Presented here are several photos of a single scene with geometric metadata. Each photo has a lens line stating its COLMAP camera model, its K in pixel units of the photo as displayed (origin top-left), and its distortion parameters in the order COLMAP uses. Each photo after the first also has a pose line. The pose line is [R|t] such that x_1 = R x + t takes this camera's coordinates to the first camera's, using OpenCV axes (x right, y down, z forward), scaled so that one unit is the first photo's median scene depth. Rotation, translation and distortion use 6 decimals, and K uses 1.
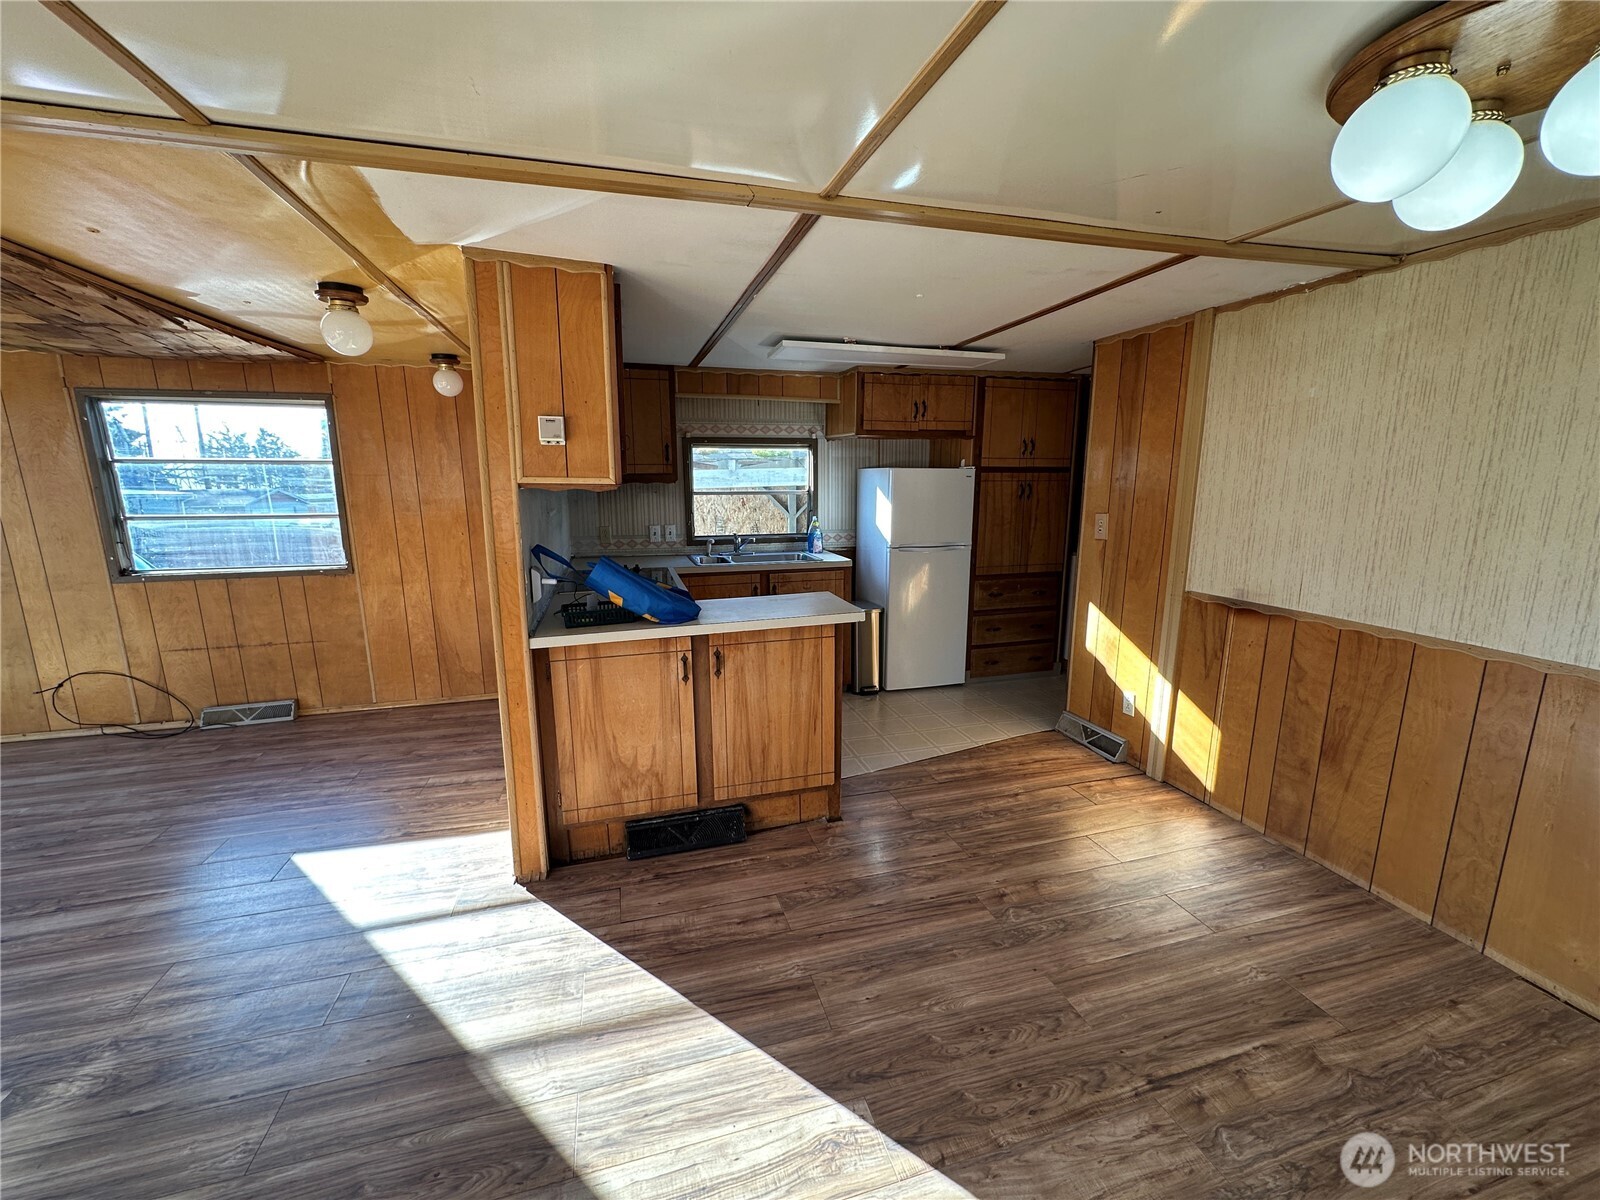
lens RADIAL K [[636.1, 0, 798.2], [0, 636.1, 600.8], [0, 0, 1]] dist [-0.002060, 0.000328]
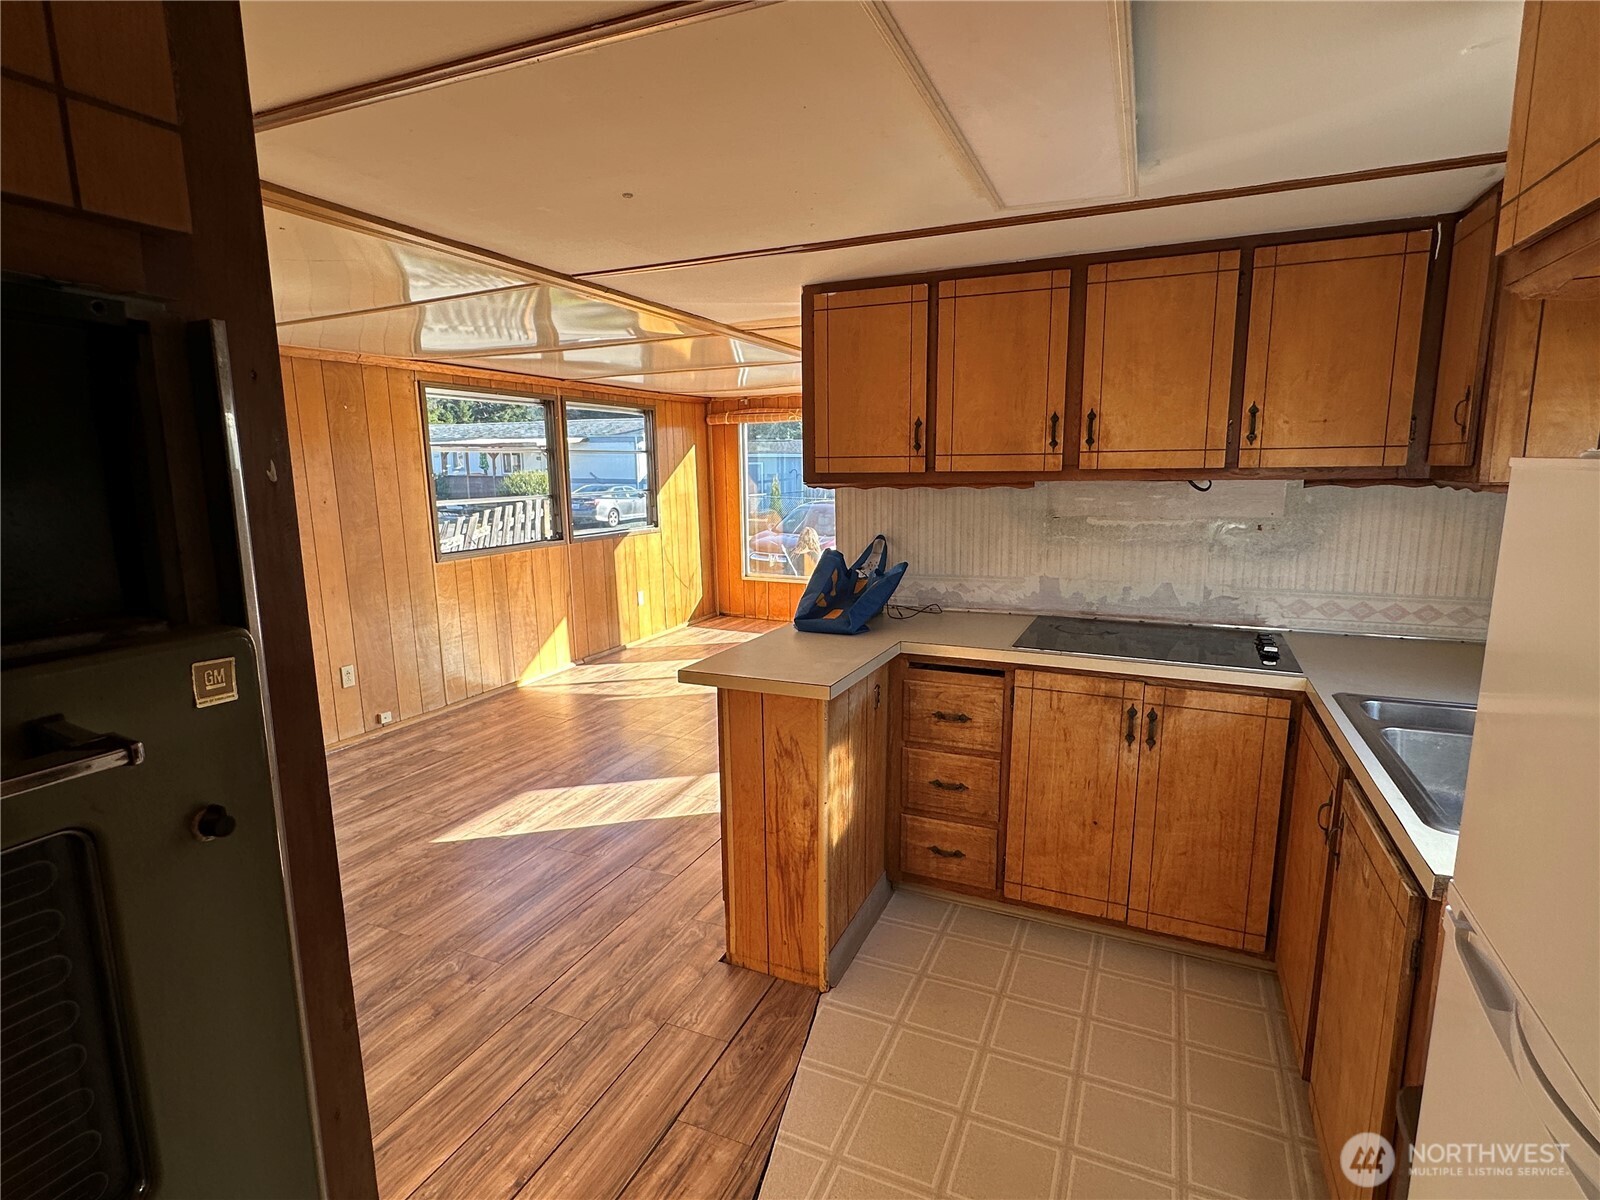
lens RADIAL K [[813.0, 0, 796.1], [0, 813.0, 601.2], [0, 0, 1]] dist [-0.002971, 0.001005]
pose [[-0.638491, 0.143920, -0.756053, 0.717827], [-0.131089, 0.947669, 0.291100, -0.348011], [0.758383, 0.284975, -0.586211, 1.650764]]
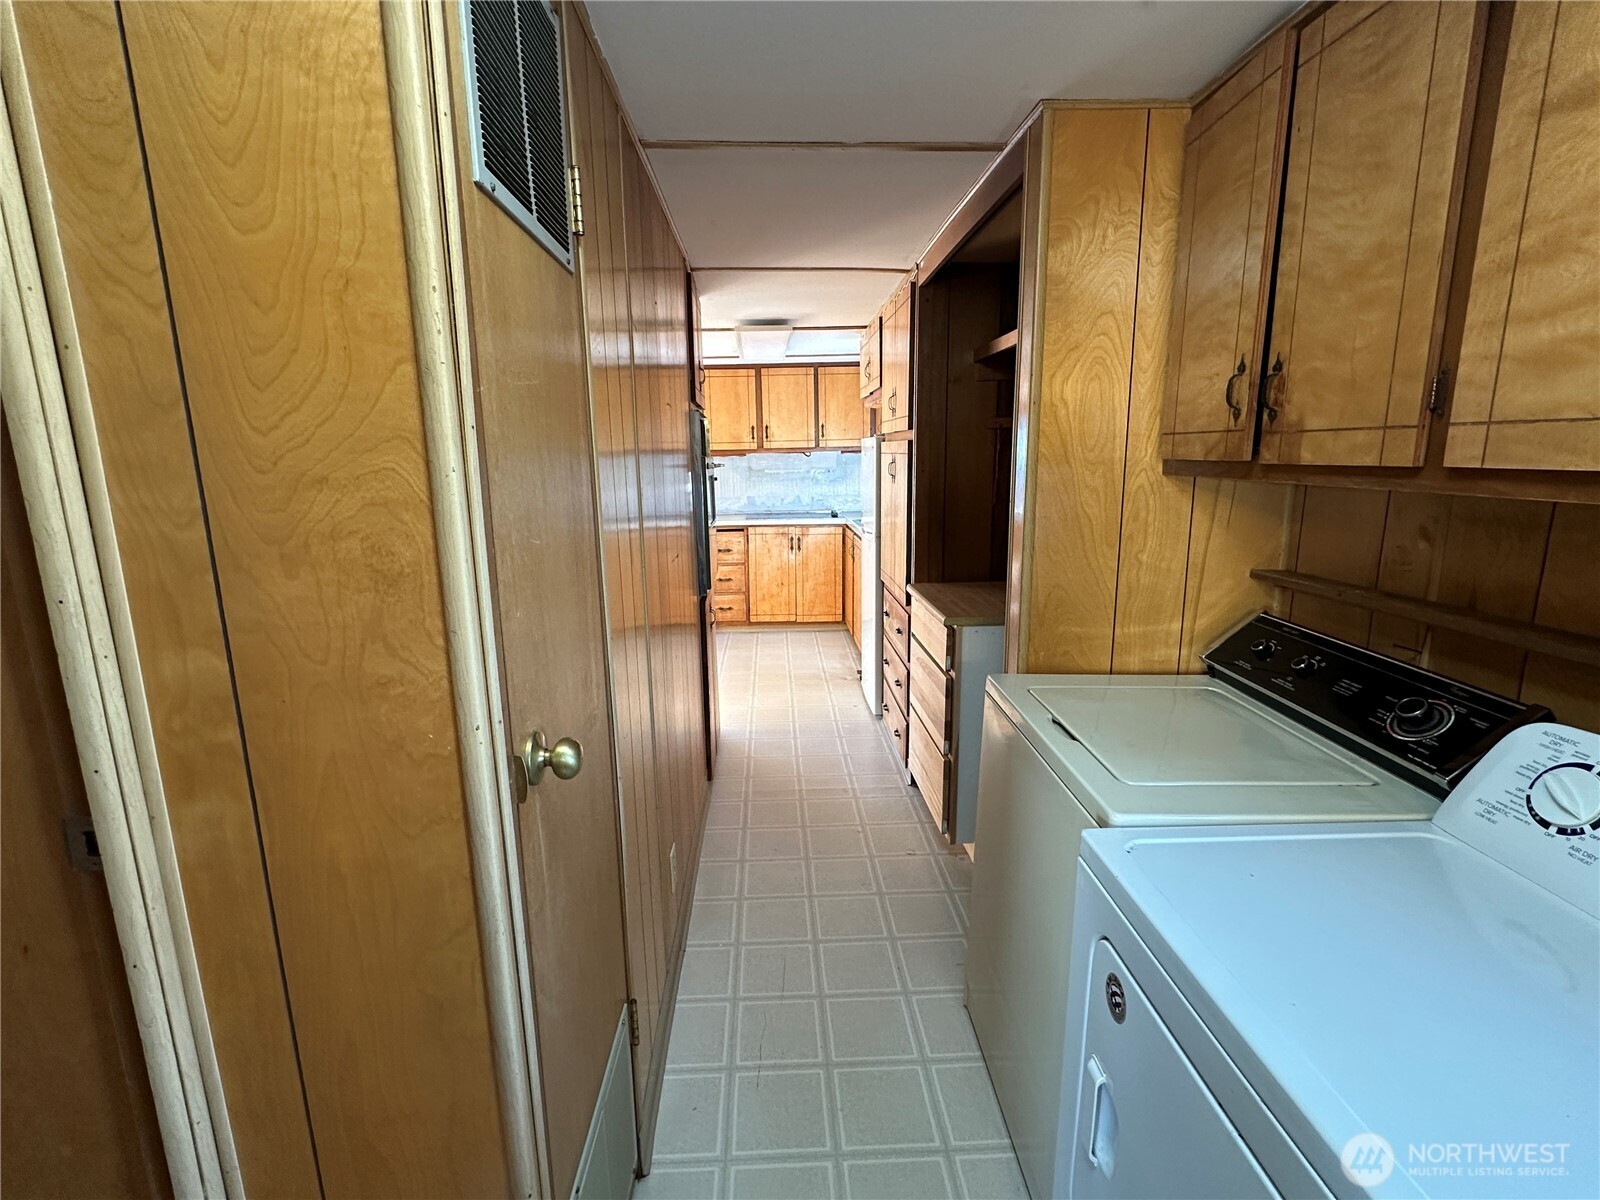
lens RADIAL K [[741.1, 0, 797.5], [0, 741.1, 603.9], [0, 0, 1]] dist [-0.003664, 0.001385]
pose [[-0.232718, 0.204737, -0.950750, 2.057627], [-0.164203, 0.955284, 0.245906, -0.379511], [0.958582, 0.213343, -0.188693, 1.937198]]
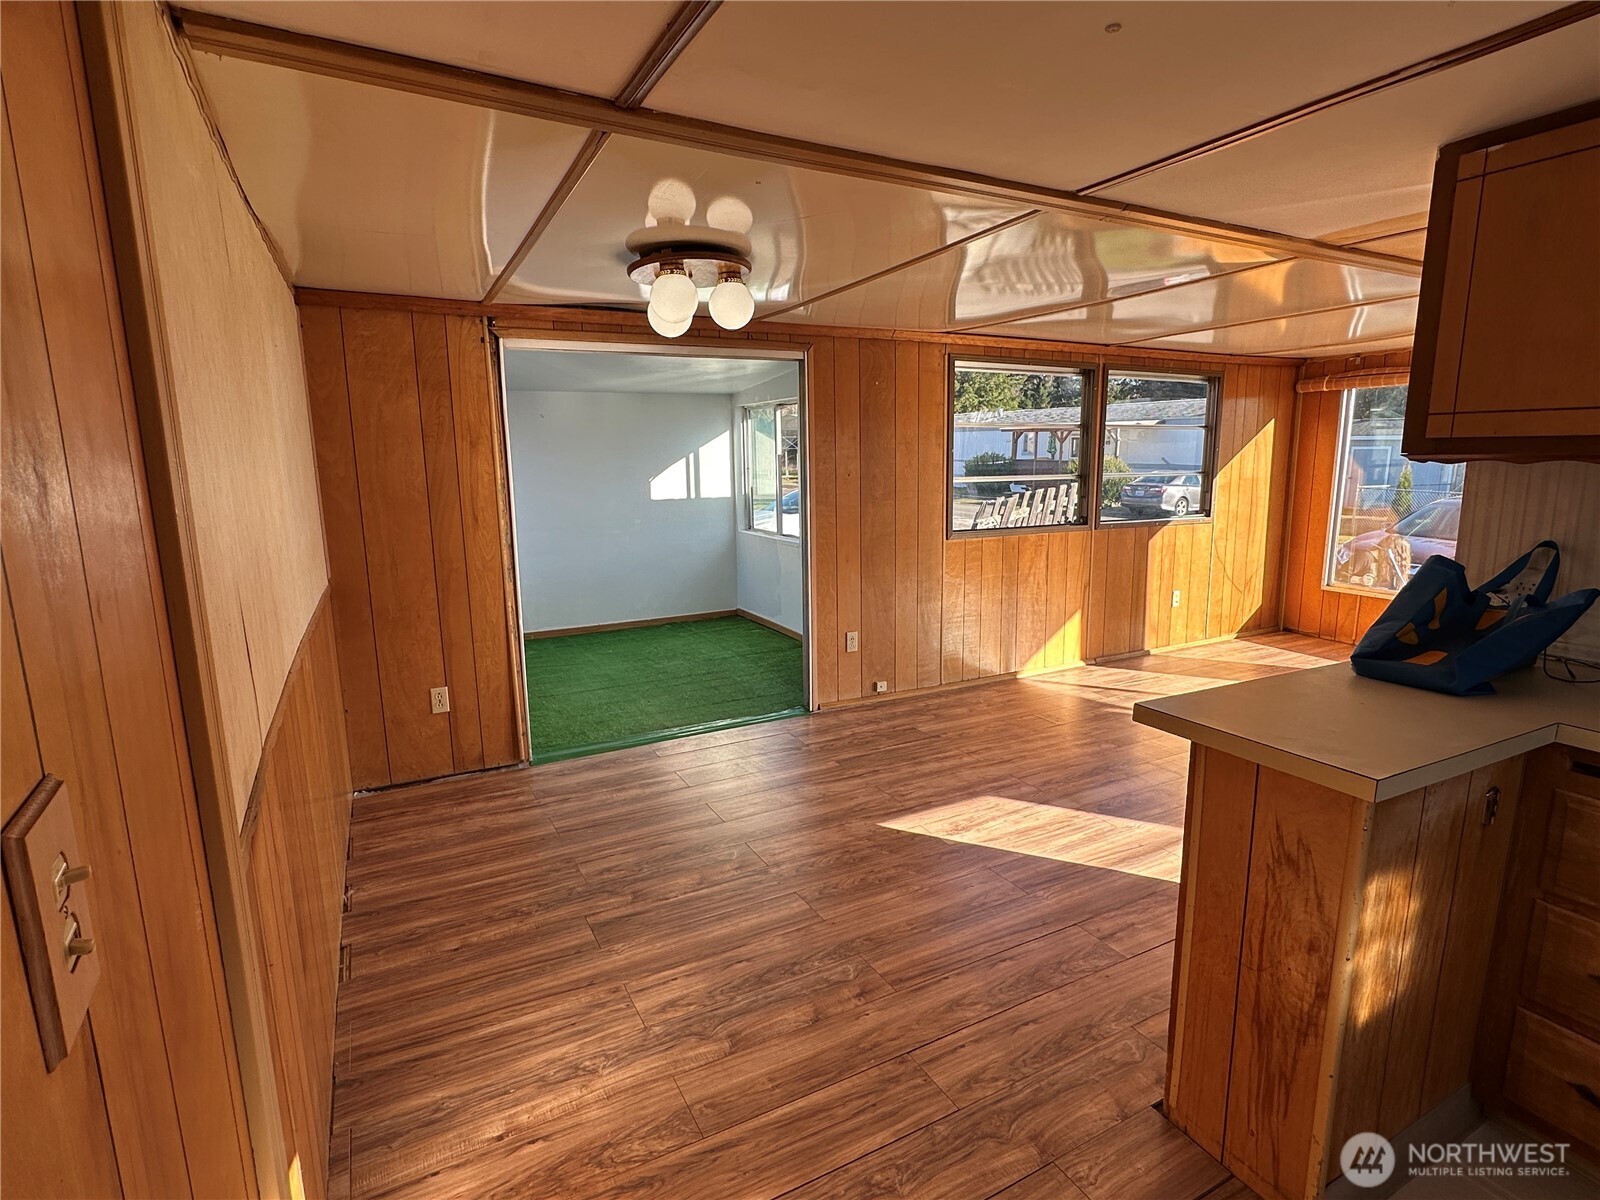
lens RADIAL K [[813.0, 0, 800.8], [0, 813.0, 602.3], [0, 0, 1]] dist [-0.002971, 0.001005]
pose [[-0.977230, 0.054428, -0.205082, 0.515907], [-0.023833, 0.932267, 0.360984, -0.301162], [0.210839, 0.357652, -0.909743, 1.552123]]
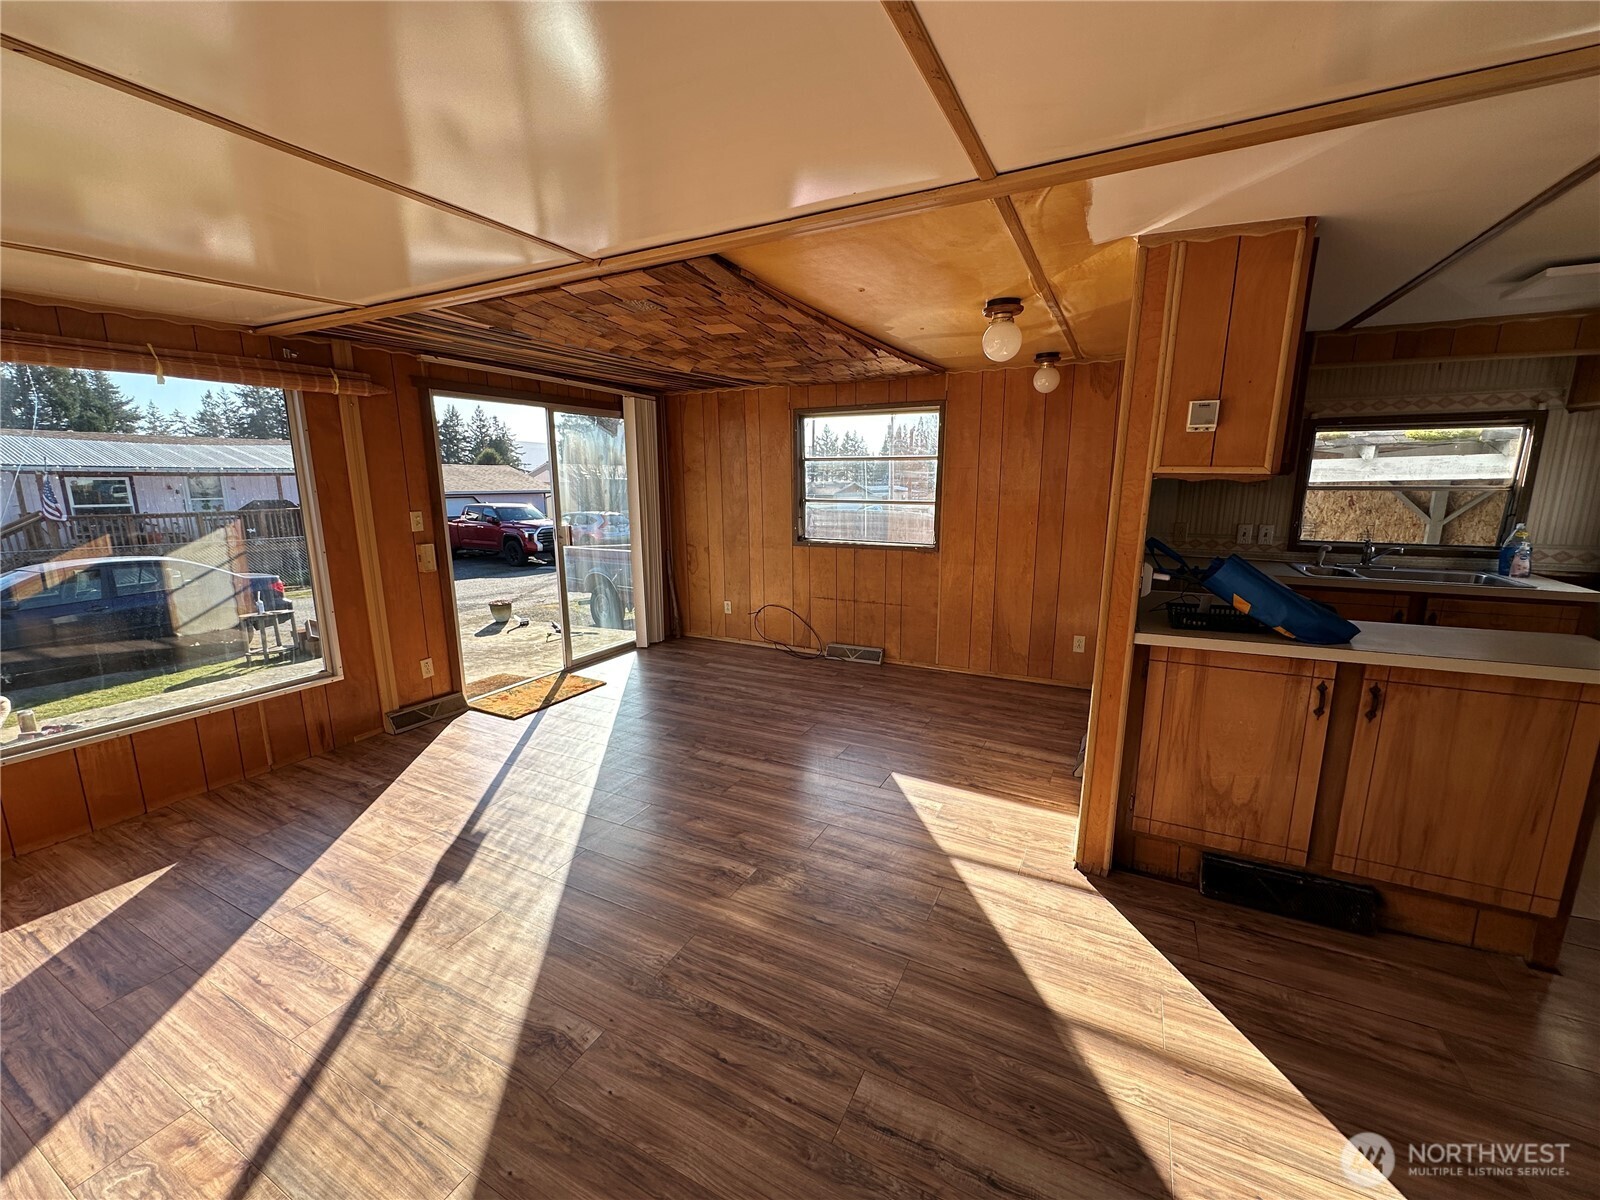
lens RADIAL K [[636.1, 0, 802.8], [0, 636.1, 601.4], [0, 0, 1]] dist [-0.002060, 0.000328]
pose [[0.729688, 0.131774, -0.670963, -0.130730], [-0.125488, 0.990396, 0.058039, 0.016881], [0.672167, 0.041848, 0.739216, -0.058068]]
